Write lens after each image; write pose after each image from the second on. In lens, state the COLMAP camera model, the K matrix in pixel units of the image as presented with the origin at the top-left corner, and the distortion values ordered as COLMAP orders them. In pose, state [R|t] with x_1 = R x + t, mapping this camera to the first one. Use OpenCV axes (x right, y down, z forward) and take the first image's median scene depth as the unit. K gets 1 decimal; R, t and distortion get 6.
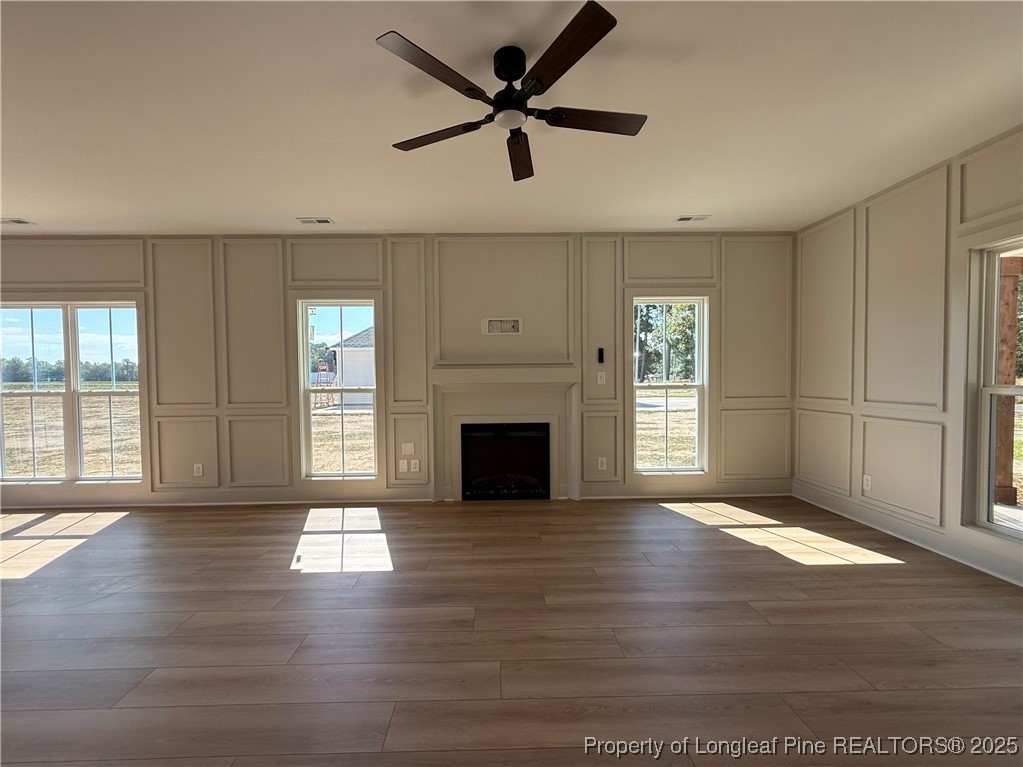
lens RADIAL K [[438.4, 0, 498.9], [0, 438.4, 389.3], [0, 0, 1]] dist [0.010651, -0.000054]
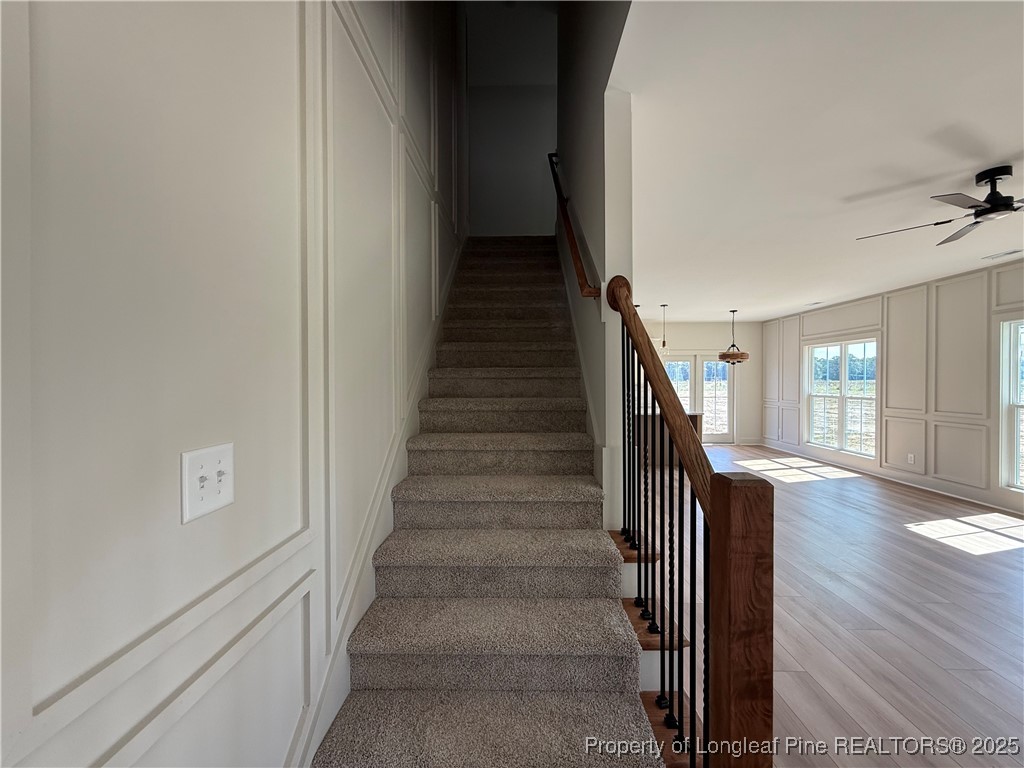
lens RADIAL K [[407.7, 0, 509.6], [0, 407.7, 384.5], [0, 0, 1]] dist [0.000735, 0.000041]
pose [[-0.040685, 0.020194, -0.998968, 0.607912], [-0.025916, 0.999438, 0.021259, -0.038183], [0.998836, 0.026754, -0.040139, -0.179767]]
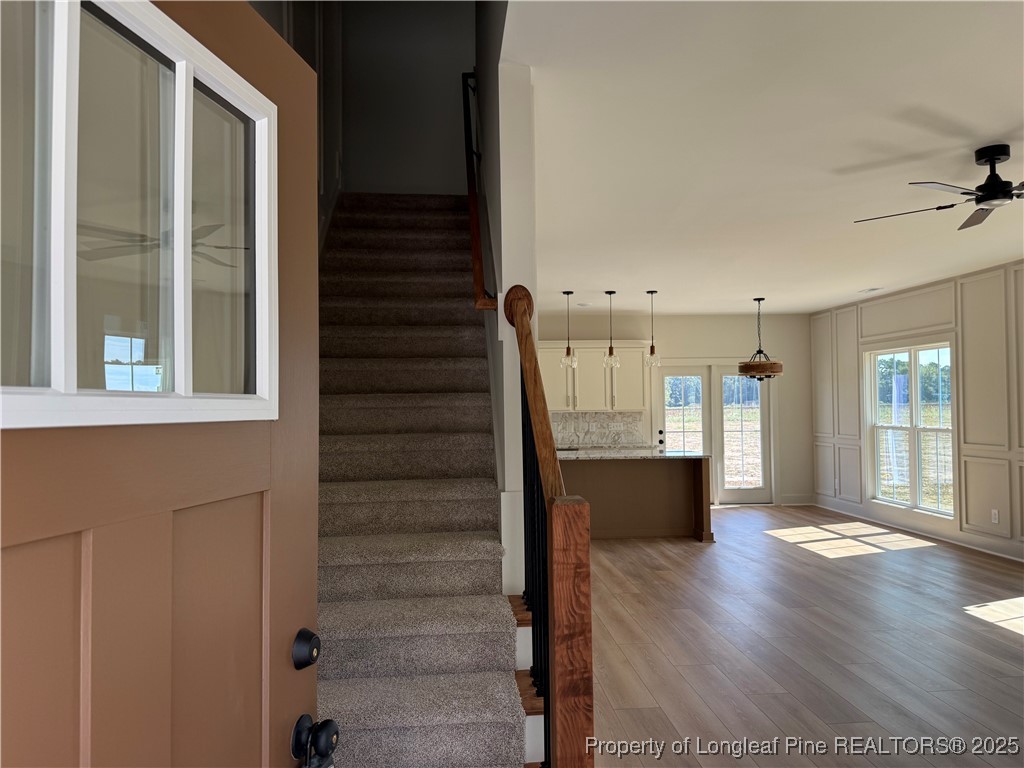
lens RADIAL K [[715.0, 0, 512.0], [0, 715.0, 384.0], [0, 0, 1]] dist [0.101684, -0.130448]
pose [[0.072562, -0.020435, -0.997155, 0.788268], [-0.017898, 0.999602, -0.021787, -0.045462], [0.997203, 0.019428, 0.072167, -0.136750]]
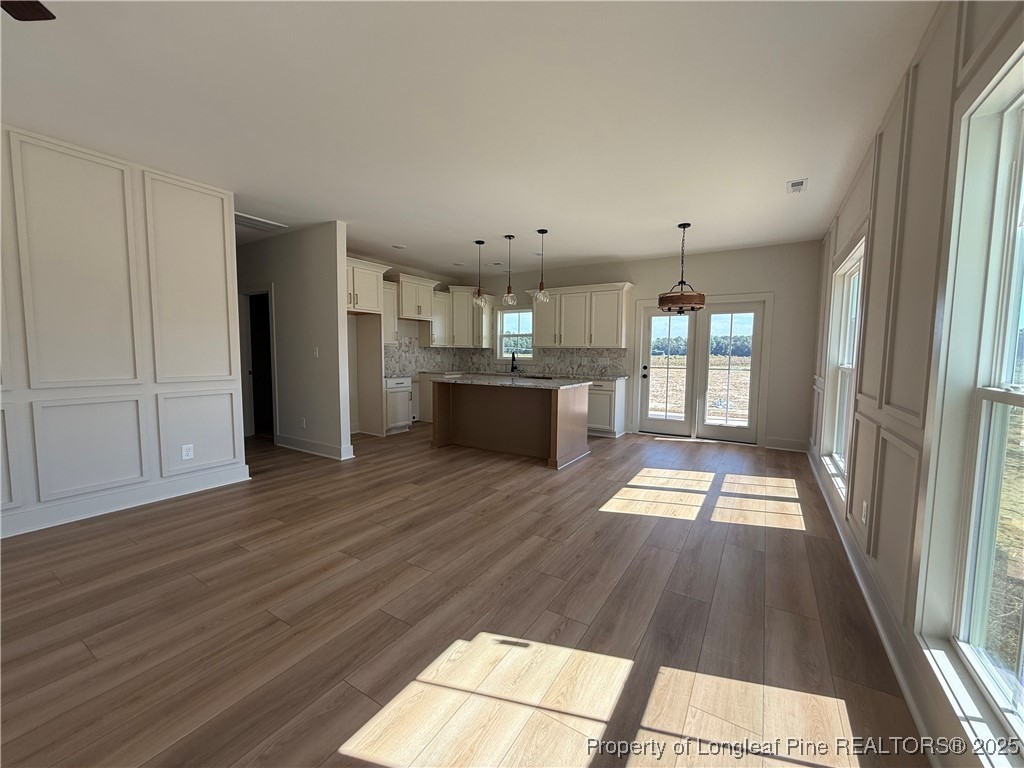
lens RADIAL K [[408.1, 0, 511.0], [0, 408.1, 384.5], [0, 0, 1]] dist [-0.000029, 0.000268]
pose [[-0.541906, 0.070742, -0.837457, 0.000273], [-0.027797, 0.994397, 0.101986, -0.024347], [0.839980, 0.078545, -0.536903, 0.888065]]
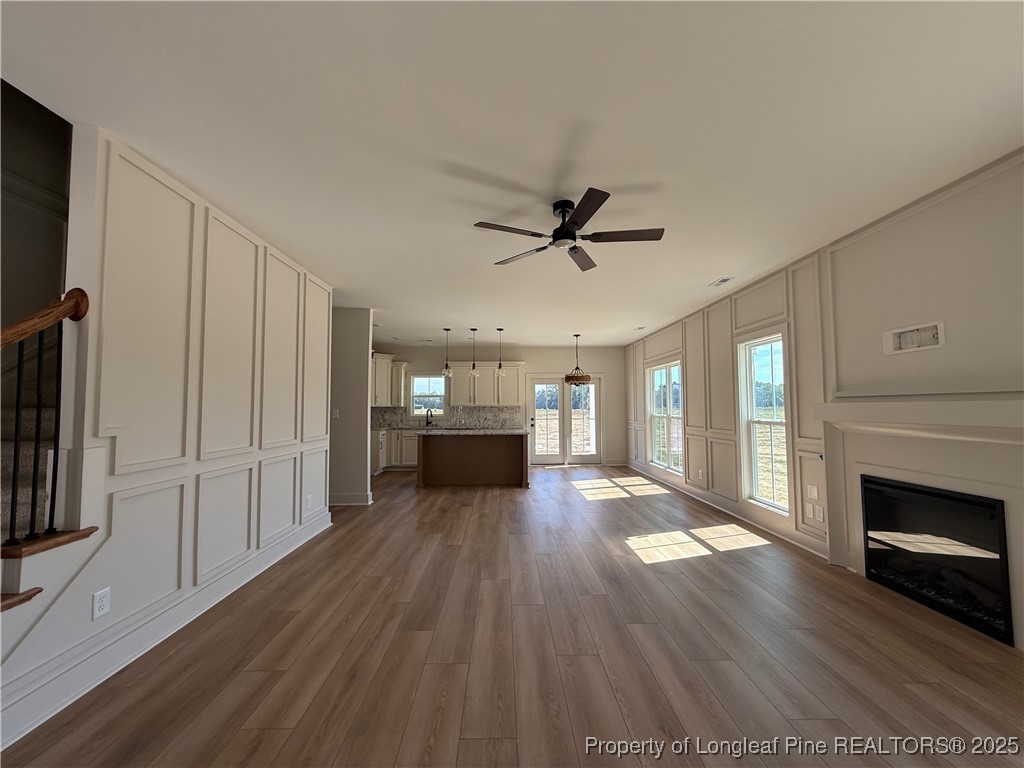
lens RADIAL K [[408.1, 0, 511.0], [0, 408.1, 384.5], [0, 0, 1]] dist [-0.000029, 0.000268]
pose [[0.005984, -0.046000, -0.998924, 0.630102], [-0.025231, 0.998616, -0.046137, -0.029130], [0.999664, 0.025480, 0.004815, 0.381880]]
